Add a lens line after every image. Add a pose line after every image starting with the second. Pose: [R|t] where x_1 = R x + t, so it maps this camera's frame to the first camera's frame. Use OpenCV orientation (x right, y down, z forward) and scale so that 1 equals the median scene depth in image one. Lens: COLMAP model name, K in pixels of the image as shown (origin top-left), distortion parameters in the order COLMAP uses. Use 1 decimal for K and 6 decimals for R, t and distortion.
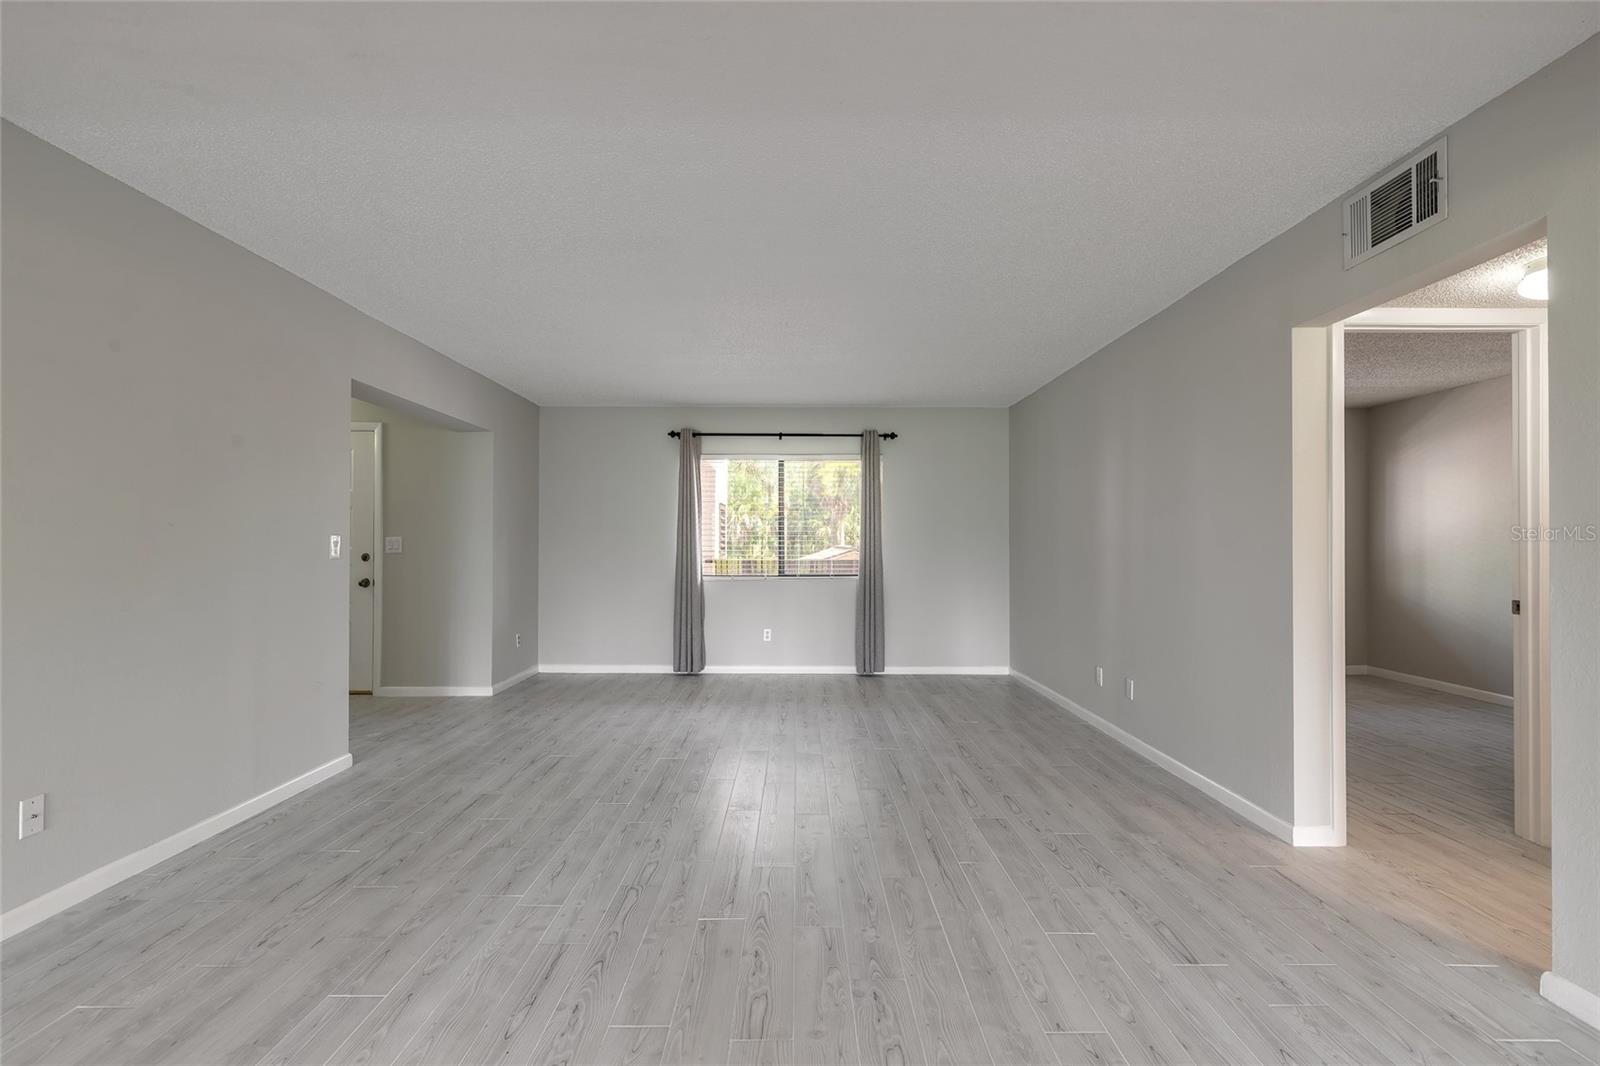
lens RADIAL K [[720.4, 0, 795.0], [0, 720.4, 539.2], [0, 0, 1]] dist [0.011190, -0.004304]
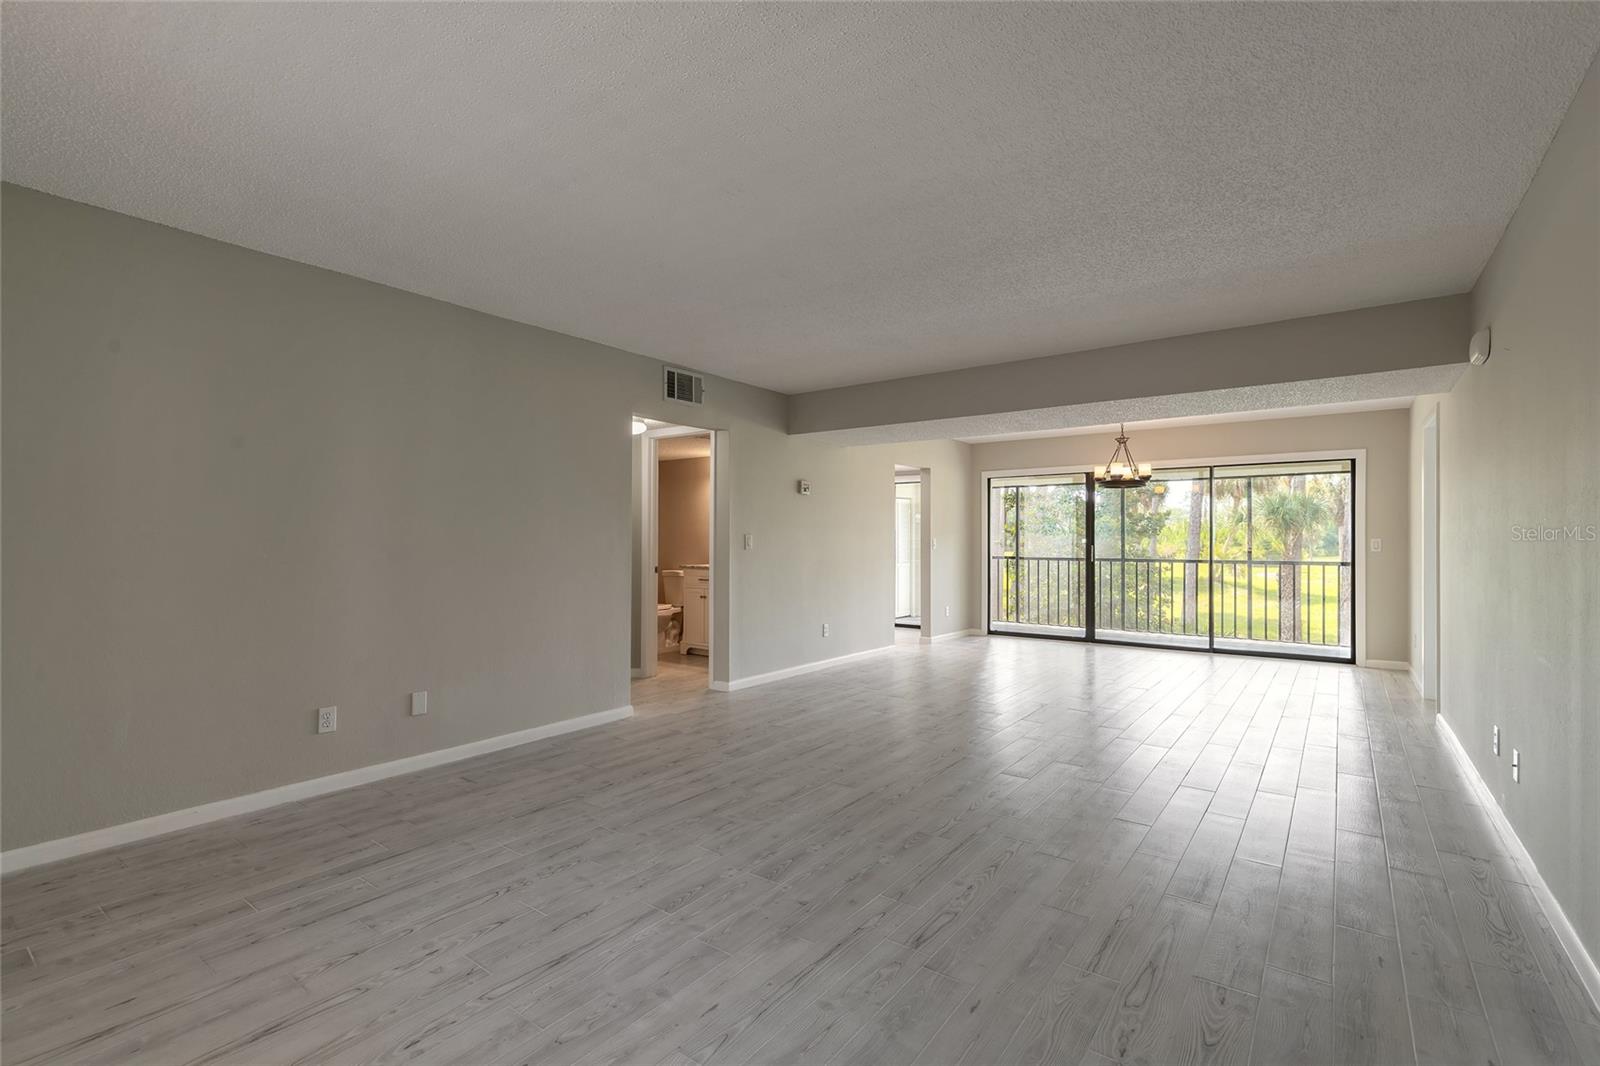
lens RADIAL K [[725.9, 0, 794.8], [0, 725.9, 538.8], [0, 0, 1]] dist [0.014809, -0.005821]
pose [[-0.800614, -0.003459, 0.599171, -0.648375], [-0.008978, 0.999940, -0.006224, 0.012983], [-0.599114, -0.010363, -0.800597, 2.162772]]
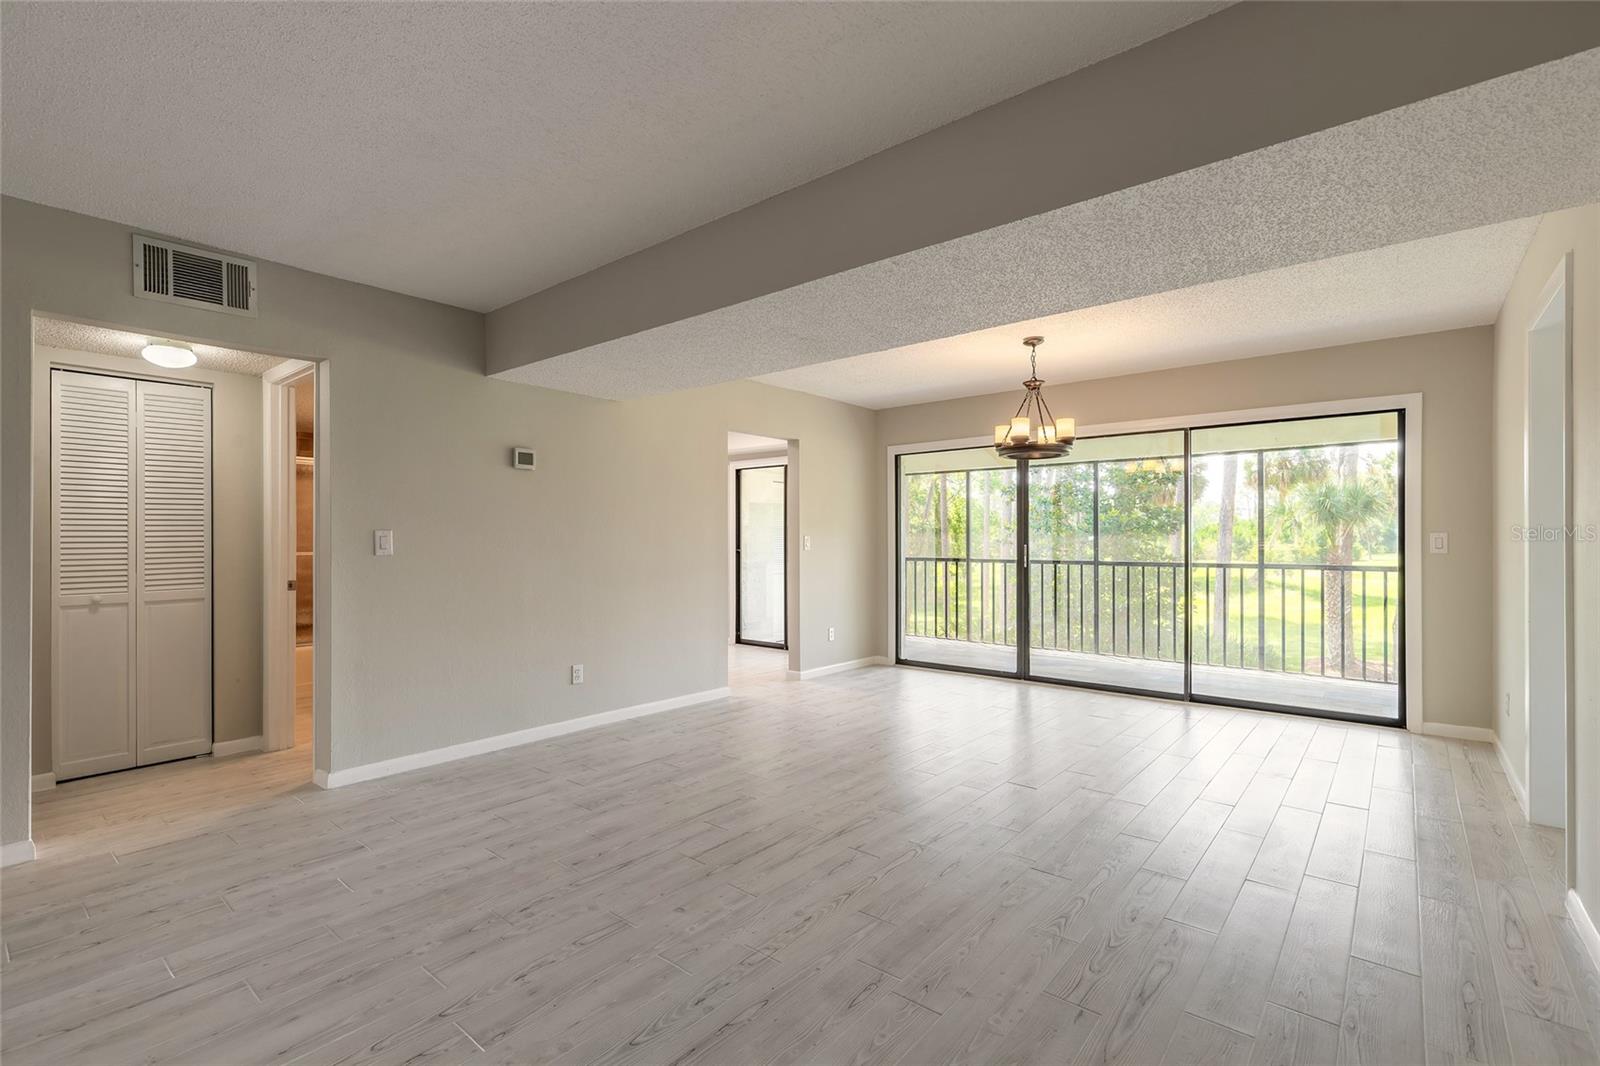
lens RADIAL K [[720.4, 0, 795.0], [0, 720.4, 539.2], [0, 0, 1]] dist [0.011190, -0.004304]
pose [[-0.765733, -0.001510, 0.643157, -0.682957], [-0.004787, 0.999983, -0.003352, 0.004626], [-0.643141, -0.005645, -0.765727, 1.097153]]
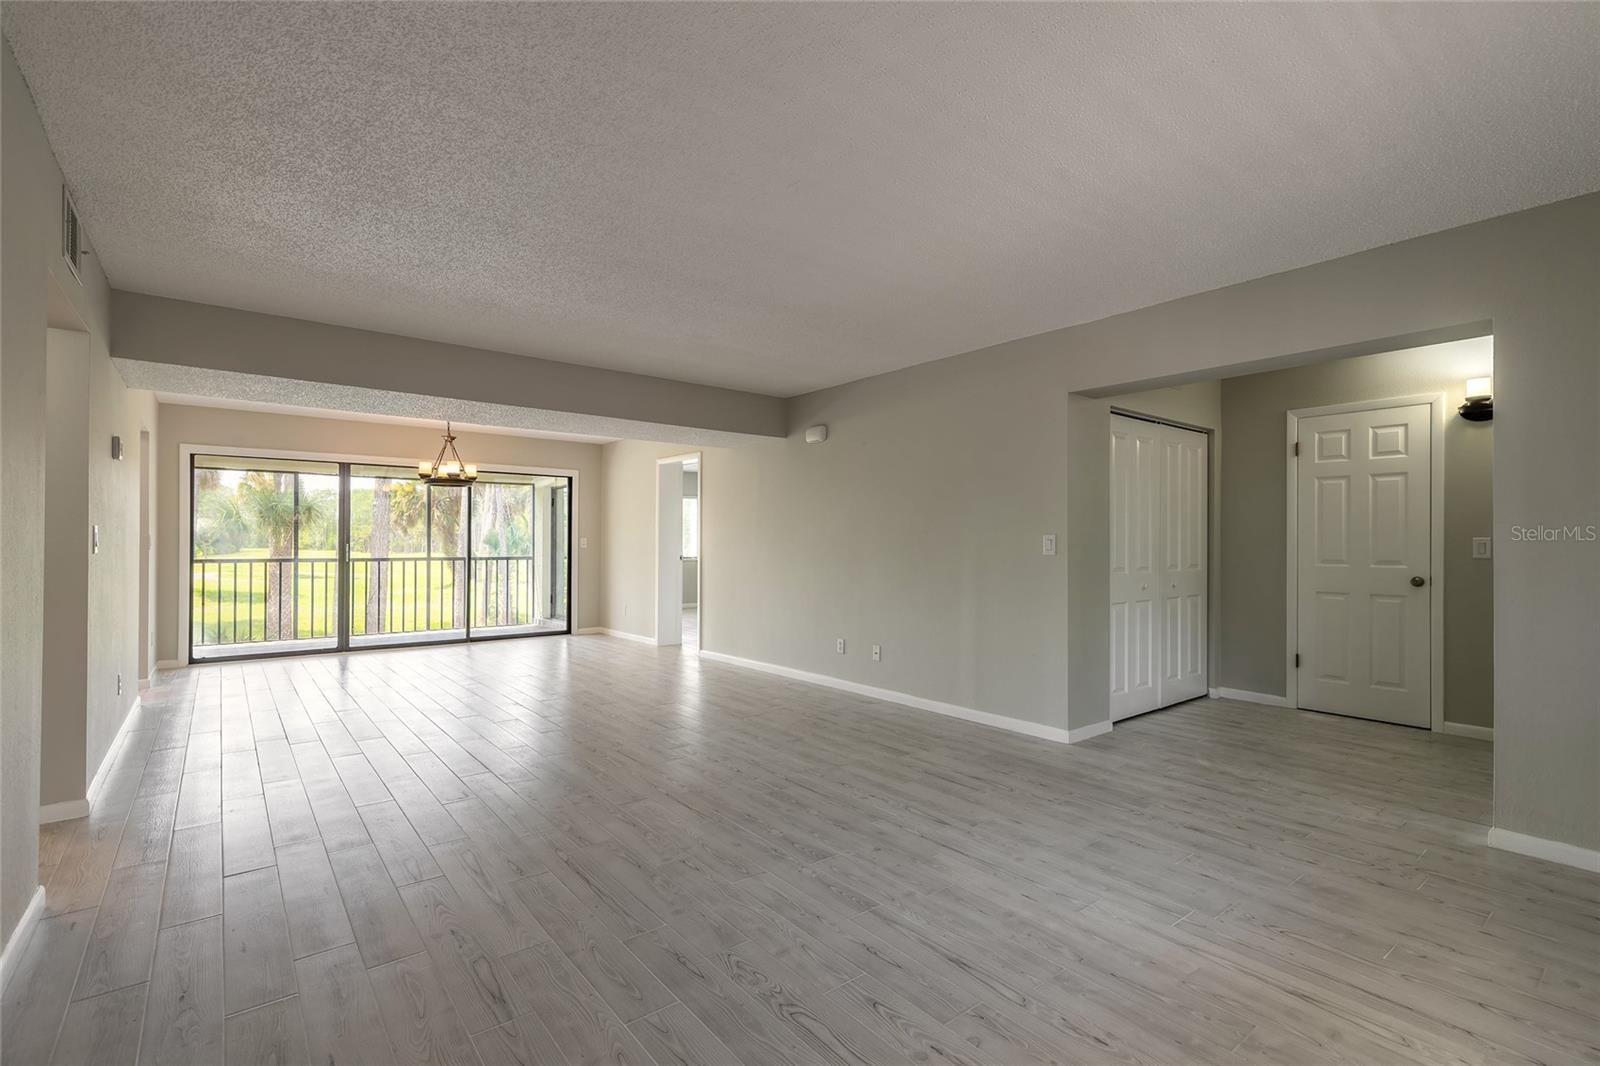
lens RADIAL K [[725.9, 0, 794.8], [0, 725.9, 538.8], [0, 0, 1]] dist [0.014809, -0.005821]
pose [[-0.782637, -0.008736, -0.622417, 0.552428], [-0.002098, 0.999933, -0.011398, 0.018764], [0.622475, -0.007615, -0.782602, 2.185028]]
